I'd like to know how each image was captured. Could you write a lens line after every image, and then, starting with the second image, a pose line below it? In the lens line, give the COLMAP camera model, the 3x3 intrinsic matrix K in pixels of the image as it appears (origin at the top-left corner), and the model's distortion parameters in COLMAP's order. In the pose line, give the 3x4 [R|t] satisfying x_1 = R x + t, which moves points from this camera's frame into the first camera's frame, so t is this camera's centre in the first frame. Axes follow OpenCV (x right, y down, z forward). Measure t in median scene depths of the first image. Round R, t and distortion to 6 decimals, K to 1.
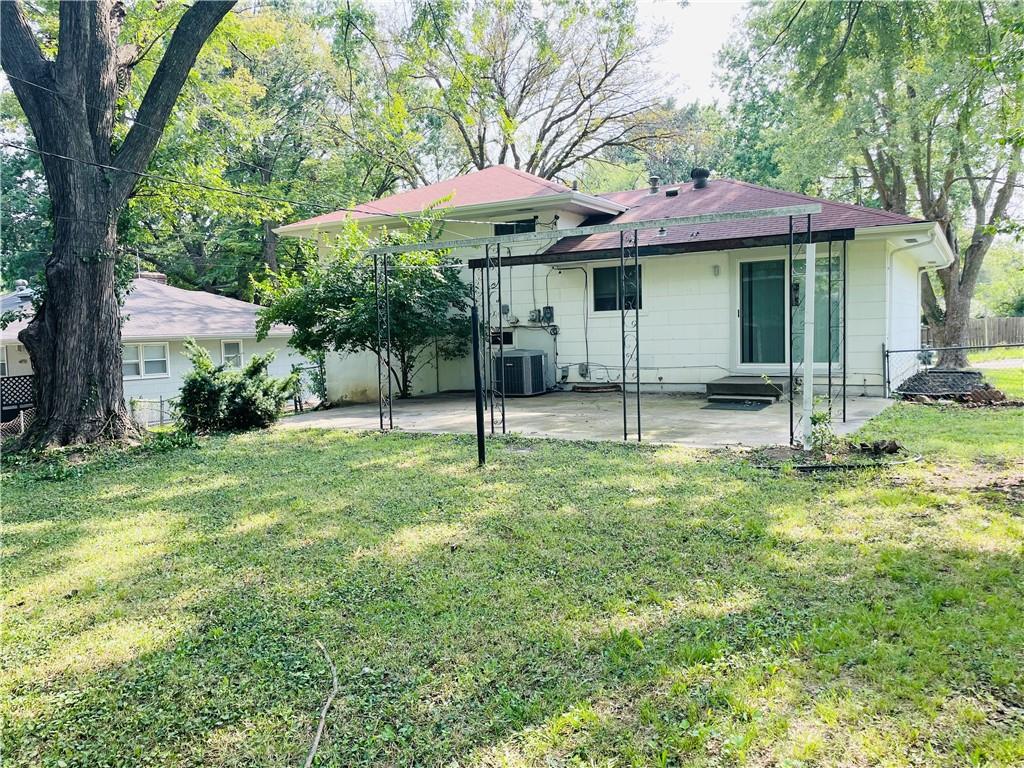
lens RADIAL K [[754.8, 0, 513.9], [0, 754.8, 365.2], [0, 0, 1]] dist [0.083835, -0.121982]
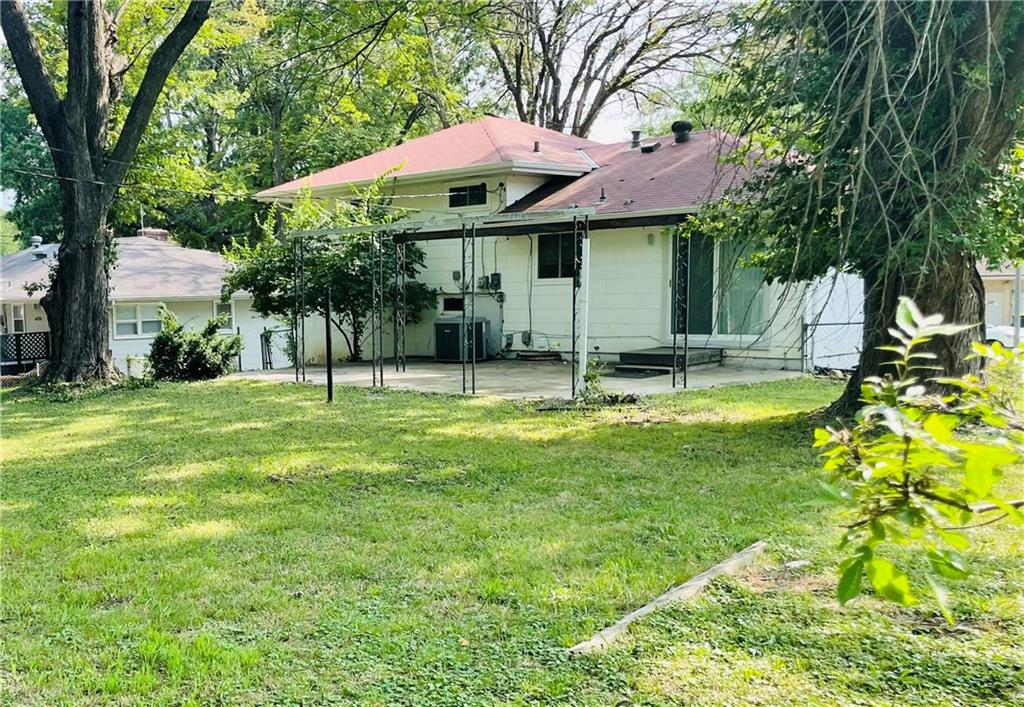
lens RADIAL K [[1083.1, 0, 303.4], [0, 1083.1, 355.7], [0, 0, 1]] dist [0.070432, -0.030284]
pose [[0.946978, 0.028165, -0.320062, 0.299061], [-0.021018, 0.999447, 0.025766, -0.000928], [0.320611, -0.017672, 0.947046, -0.489384]]
